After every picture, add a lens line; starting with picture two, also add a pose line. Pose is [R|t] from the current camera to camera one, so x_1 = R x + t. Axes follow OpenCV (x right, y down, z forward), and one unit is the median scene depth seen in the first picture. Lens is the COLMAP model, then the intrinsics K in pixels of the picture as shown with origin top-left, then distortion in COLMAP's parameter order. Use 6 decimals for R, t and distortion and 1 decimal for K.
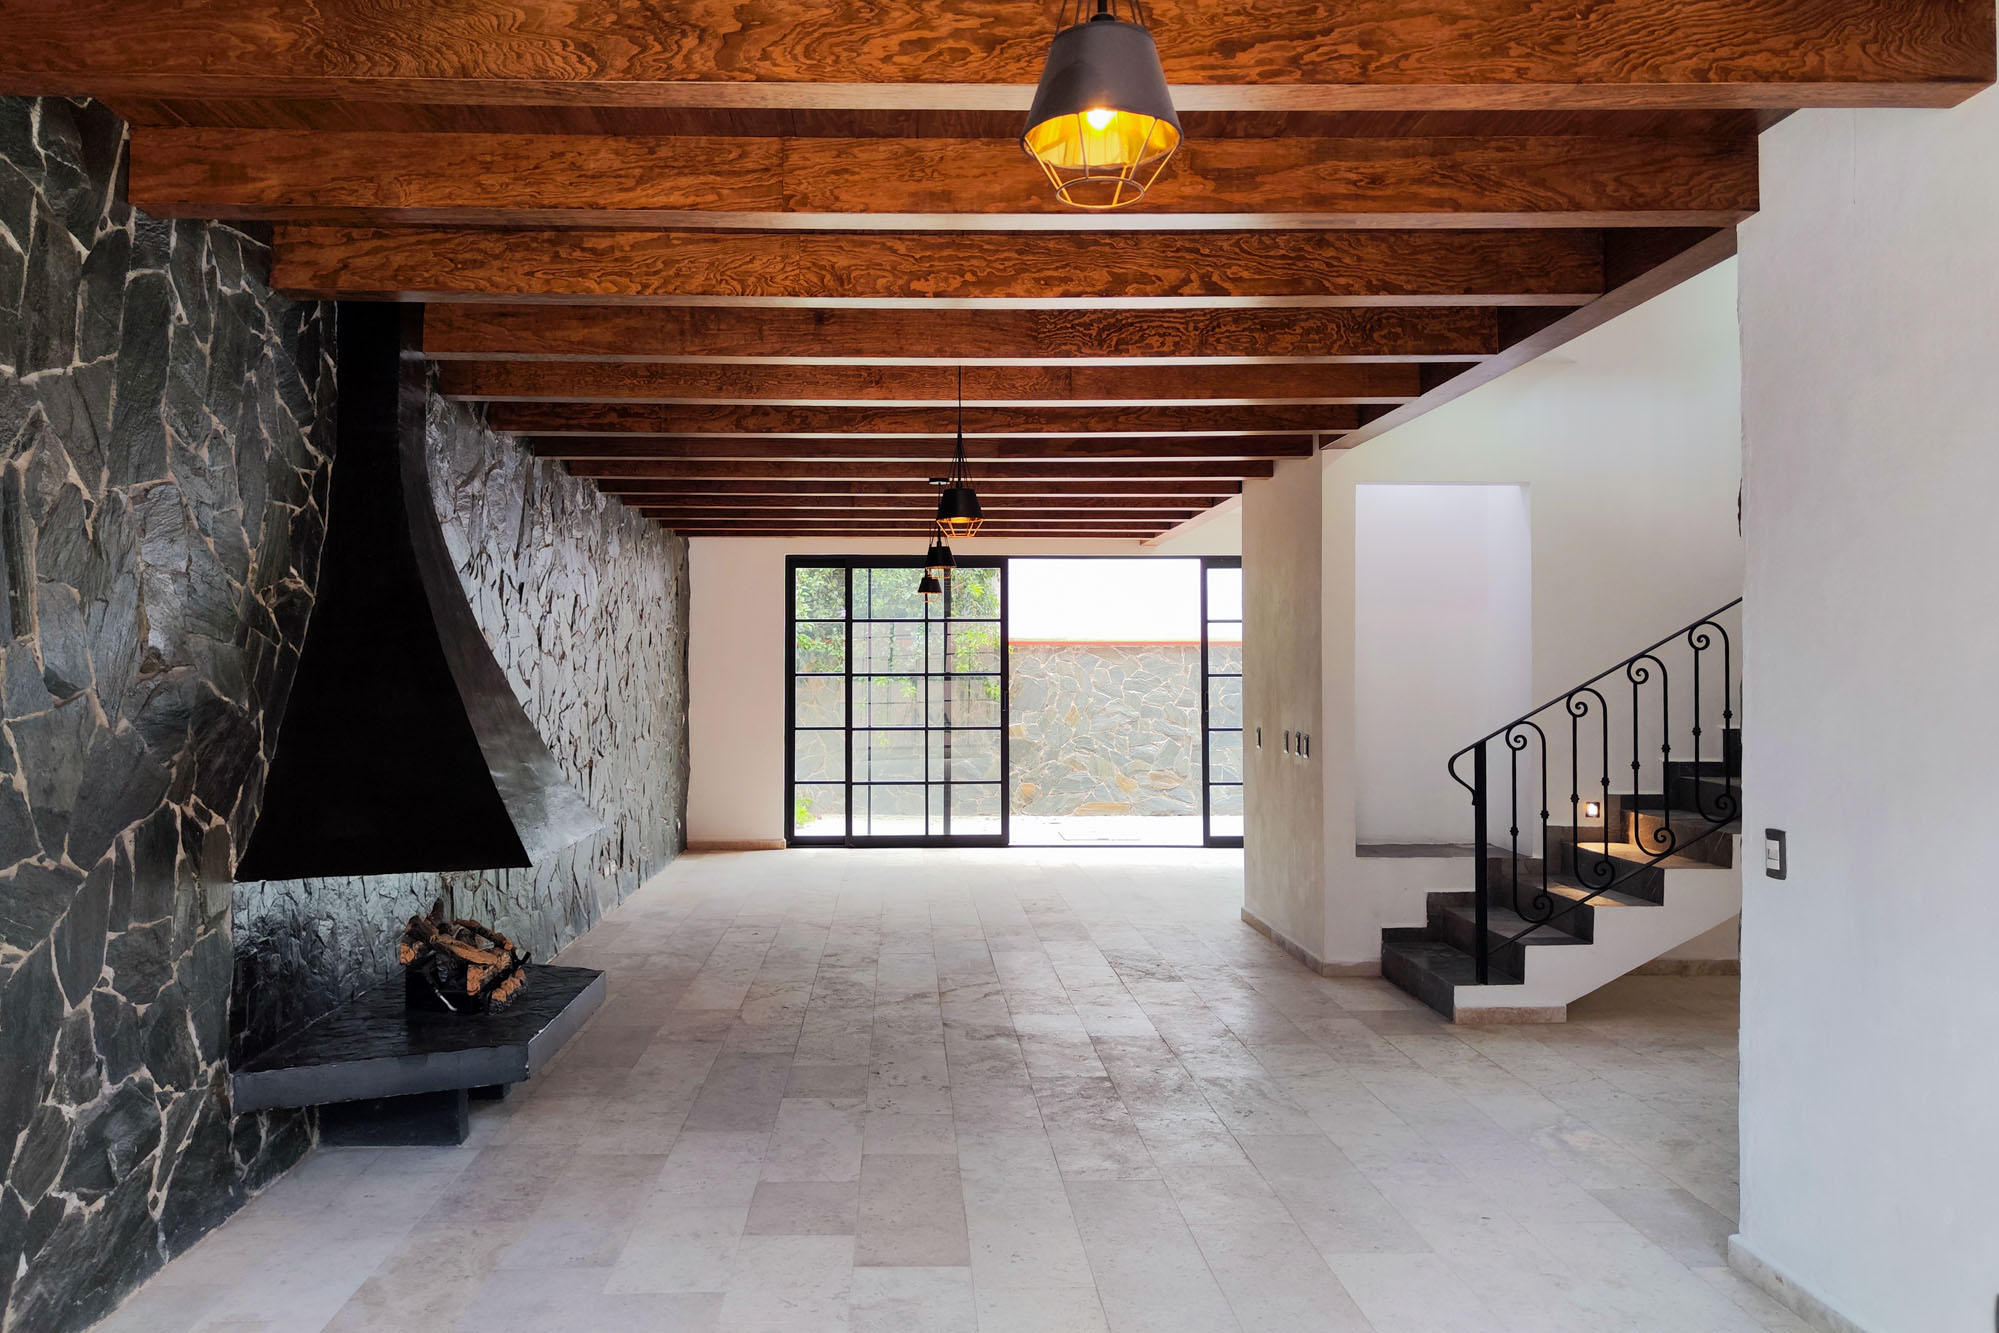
lens RADIAL K [[1436.9, 0, 1002.4], [0, 1436.9, 672.1], [0, 0, 1]] dist [0.010377, -0.003710]
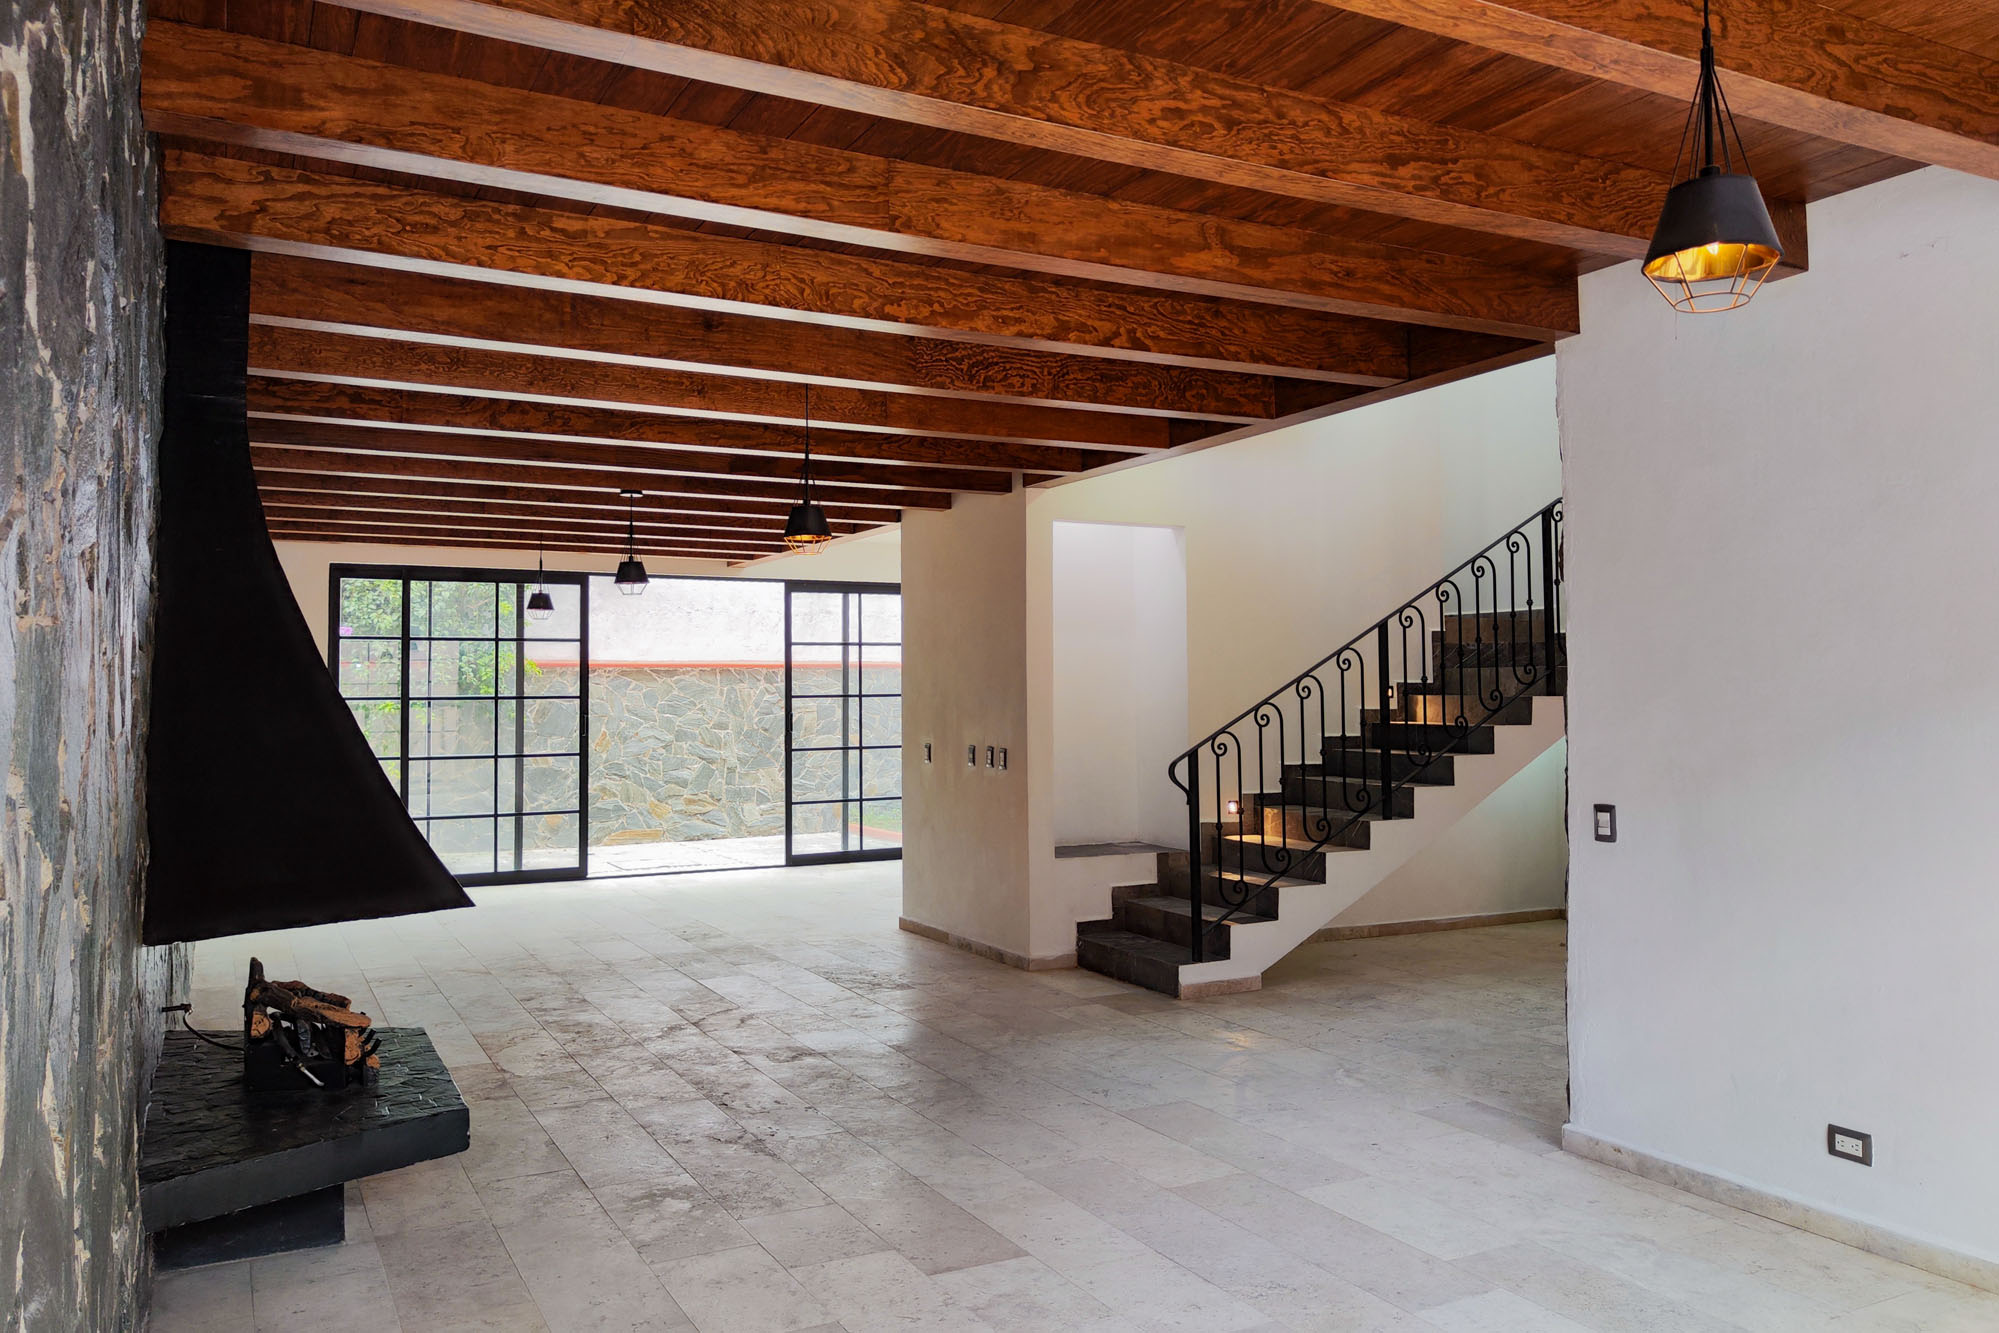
lens RADIAL K [[1435.0, 0, 996.3], [0, 1435.0, 652.2], [0, 0, 1]] dist [0.015623, -0.010414]
pose [[0.897216, 0.009768, 0.441485, -0.441973], [0.004538, 0.999499, -0.031336, 0.007782], [-0.441569, 0.030119, 0.896721, 0.055167]]
